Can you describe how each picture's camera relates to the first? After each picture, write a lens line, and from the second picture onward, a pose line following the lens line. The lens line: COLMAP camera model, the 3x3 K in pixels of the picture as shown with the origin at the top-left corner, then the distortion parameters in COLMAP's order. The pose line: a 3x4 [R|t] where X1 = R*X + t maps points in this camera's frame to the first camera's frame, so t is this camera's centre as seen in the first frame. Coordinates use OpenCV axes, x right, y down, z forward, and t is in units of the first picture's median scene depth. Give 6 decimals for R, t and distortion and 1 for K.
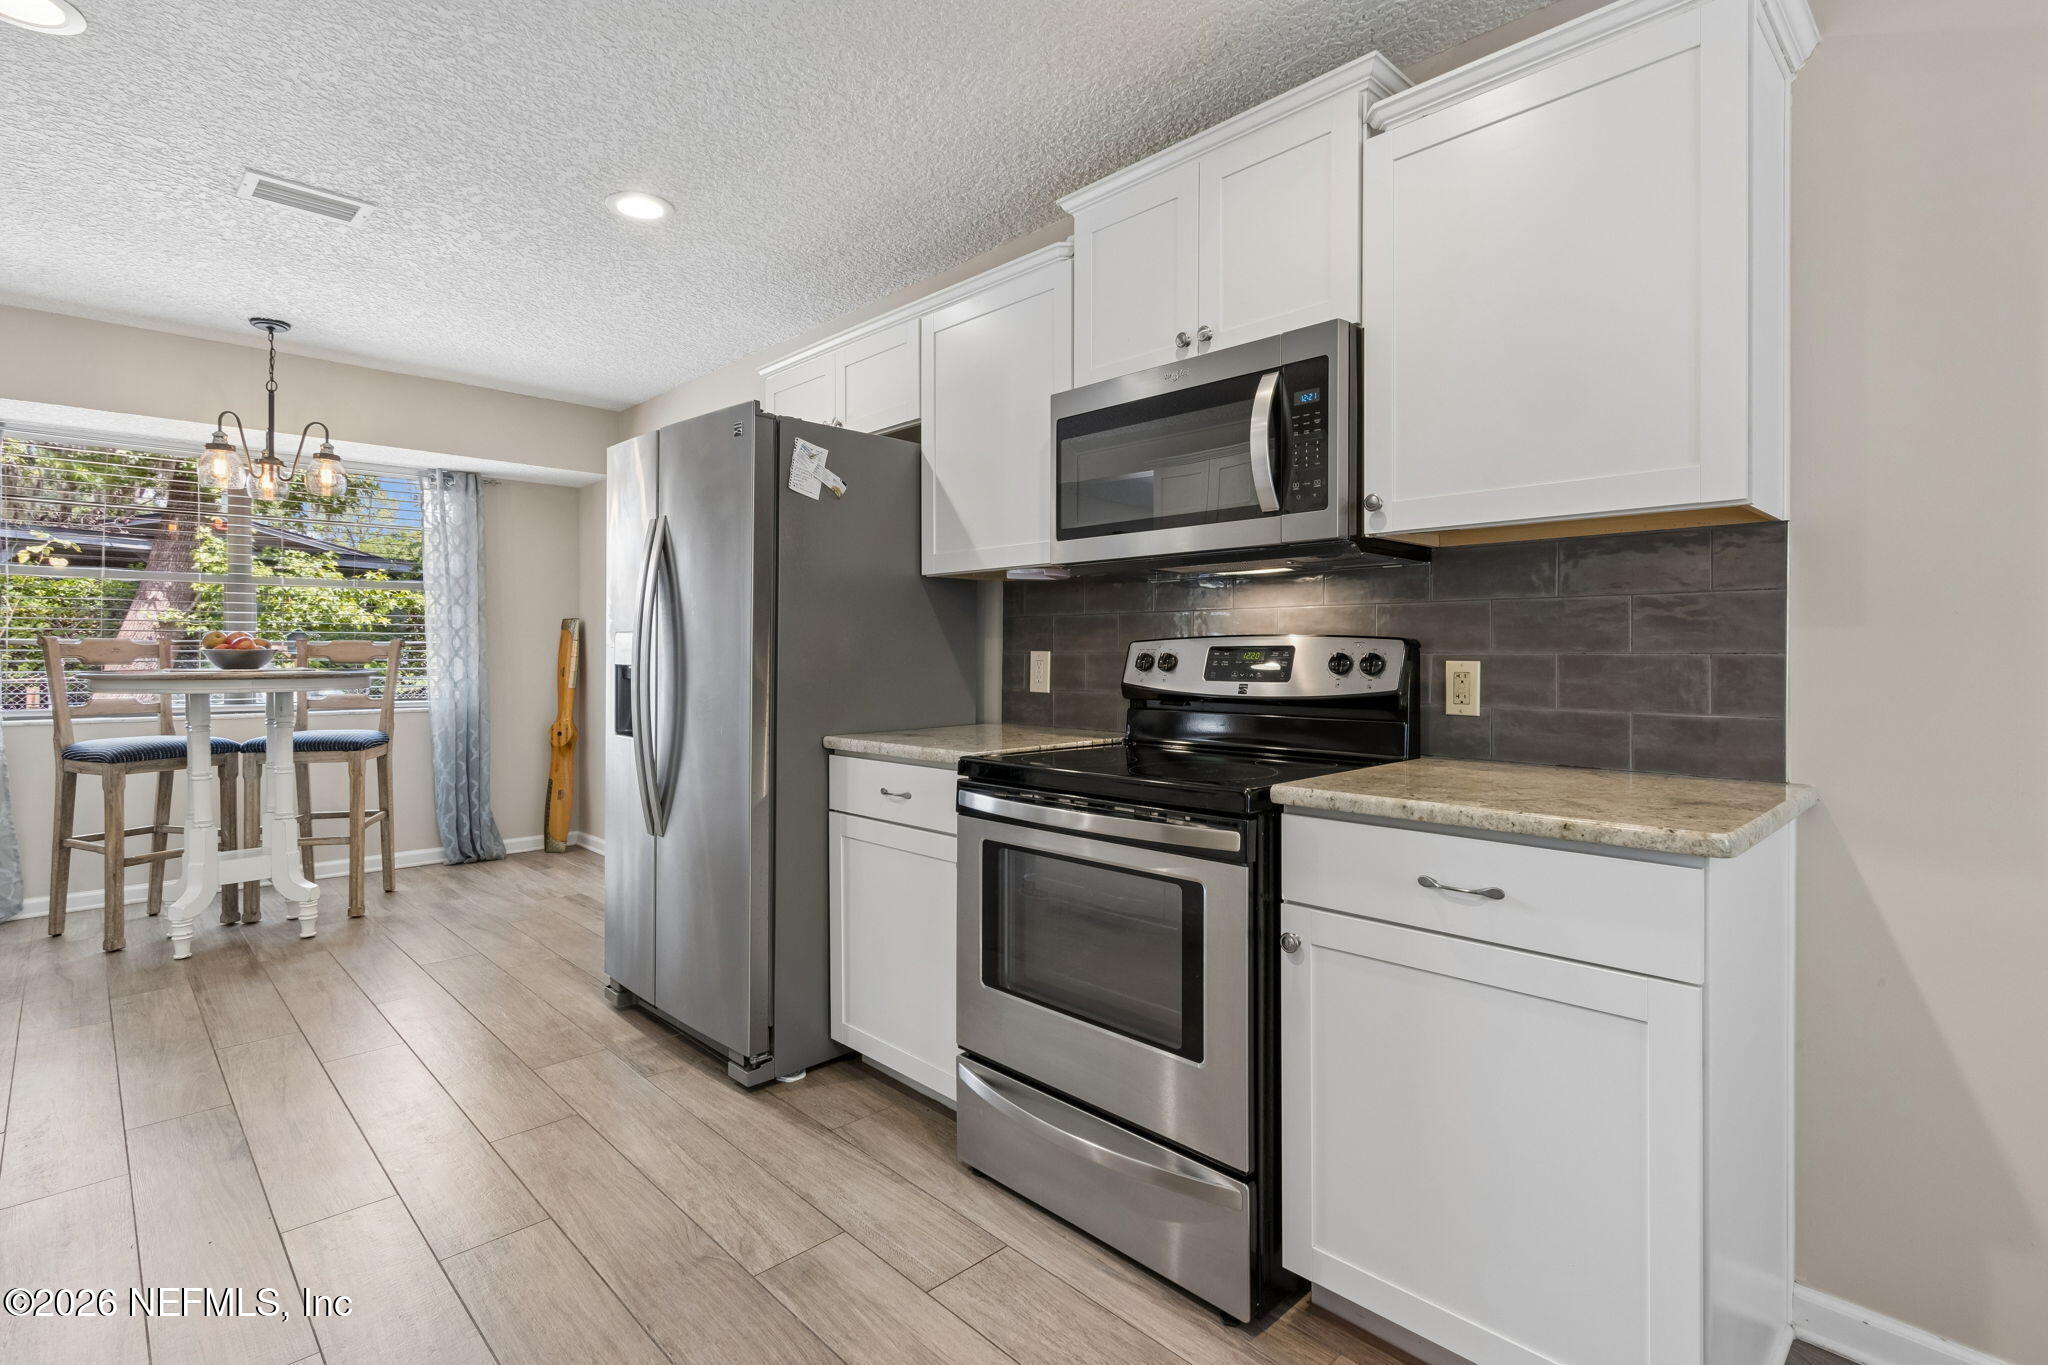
lens RADIAL K [[980.3, 0, 1037.1], [0, 980.3, 667.9], [0, 0, 1]] dist [0.011896, 0.000114]
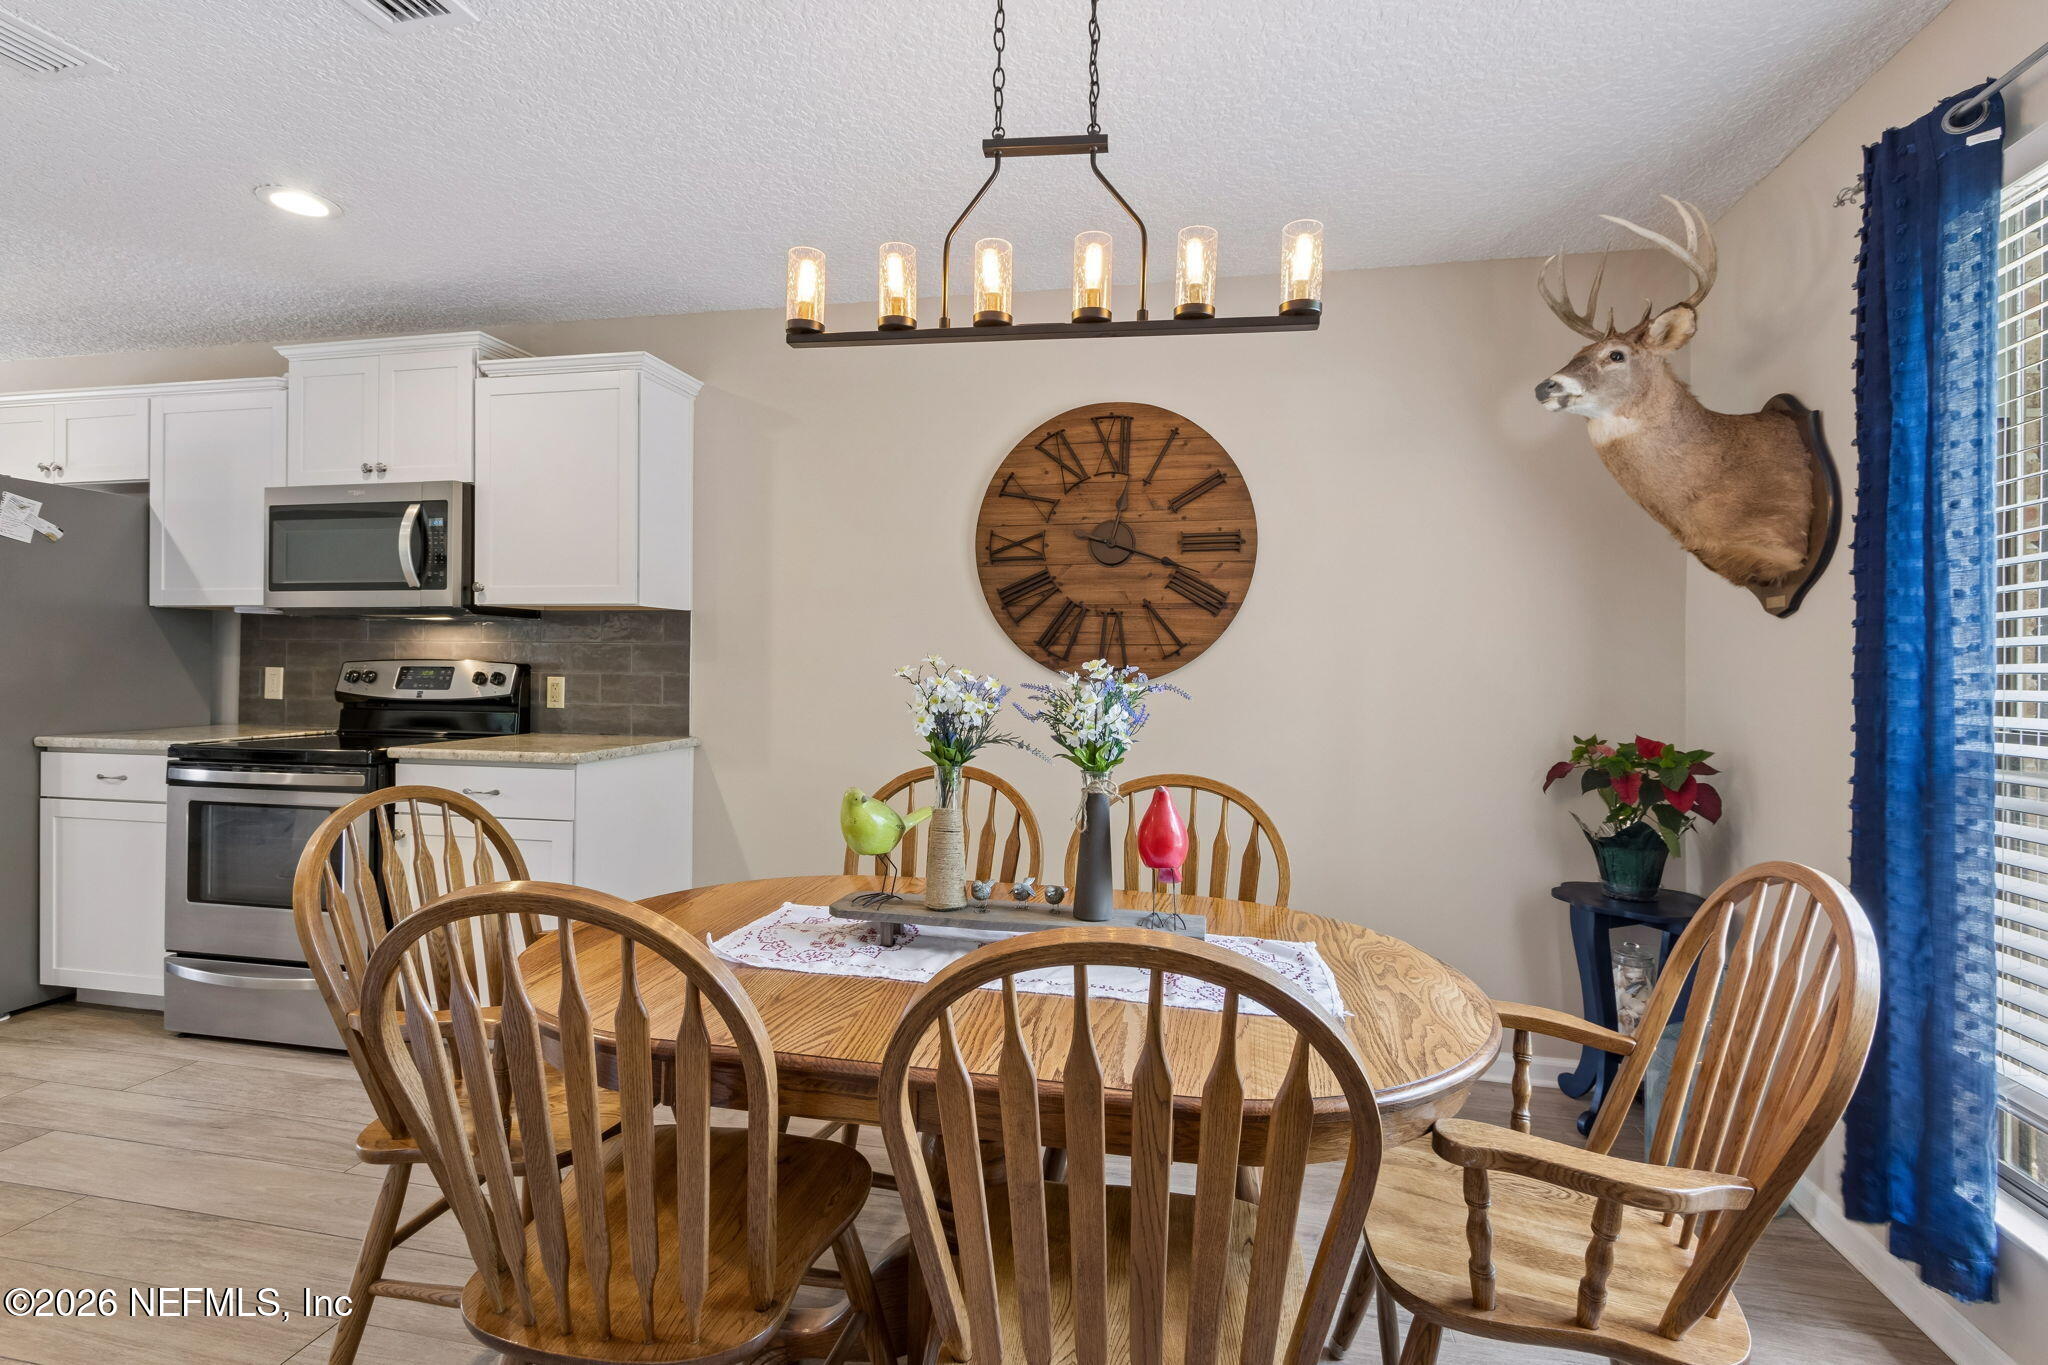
lens RADIAL K [[952.3, 0, 1026.6], [0, 952.3, 669.5], [0, 0, 1]] dist [0.009316, 0.000345]
pose [[0.838651, 0.006138, 0.544635, 0.198139], [-0.001865, 0.999963, -0.008398, -0.007104], [-0.544667, 0.006027, 0.838631, -0.812084]]
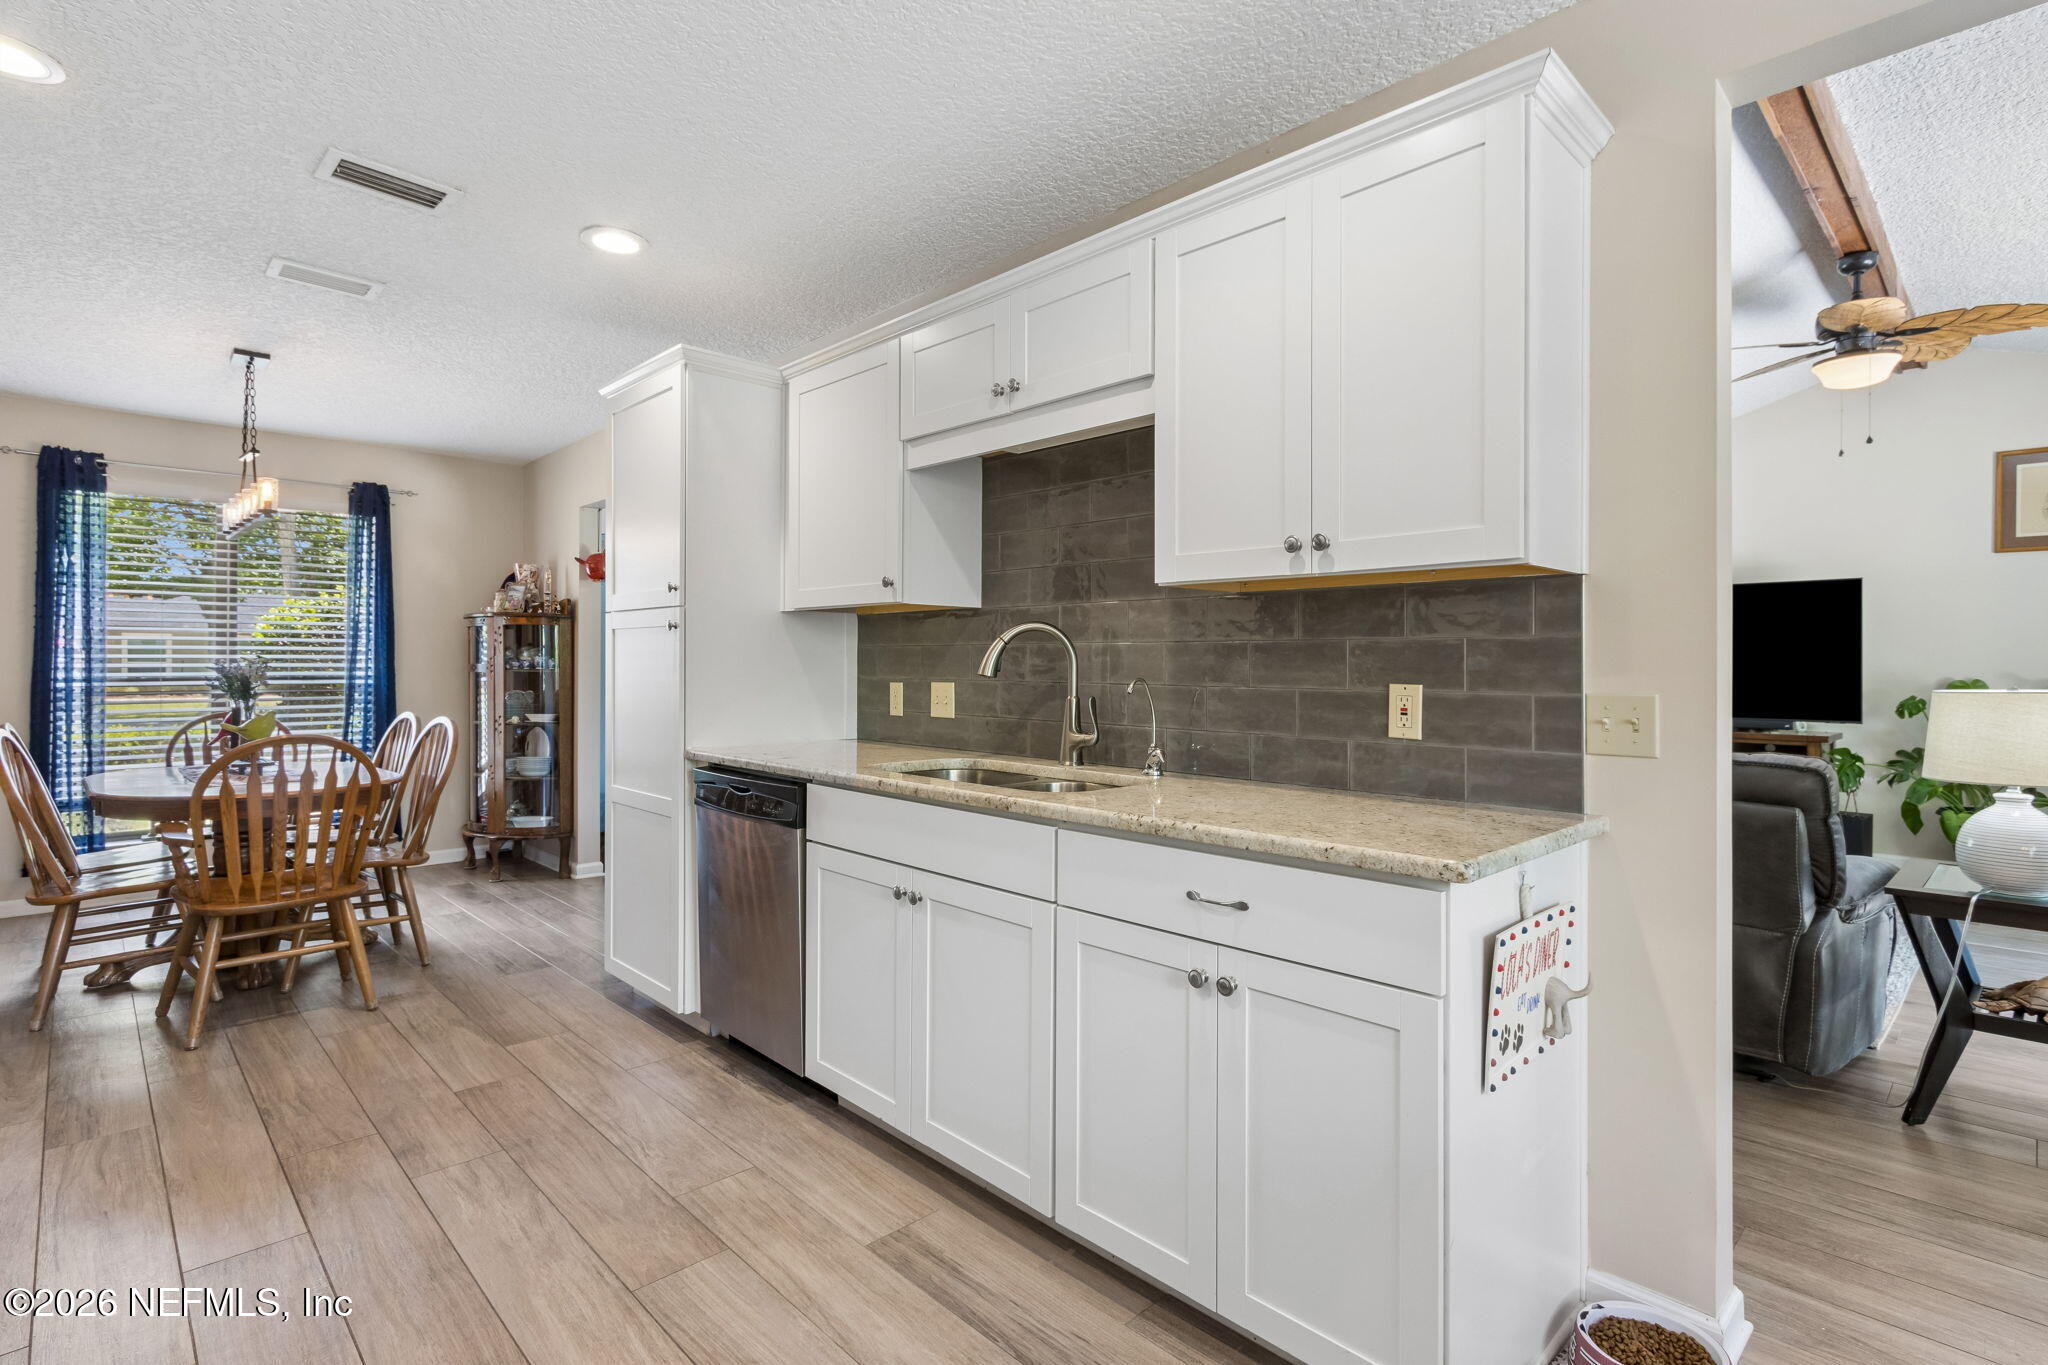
lens RADIAL K [[985.7, 0, 1018.9], [0, 985.7, 655.9], [0, 0, 1]] dist [-0.000329, -0.000055]
pose [[-0.999893, -0.005523, 0.013534, -0.863887], [-0.005492, 0.999982, 0.002359, -0.036403], [-0.013547, 0.002284, -0.999906, 1.554876]]
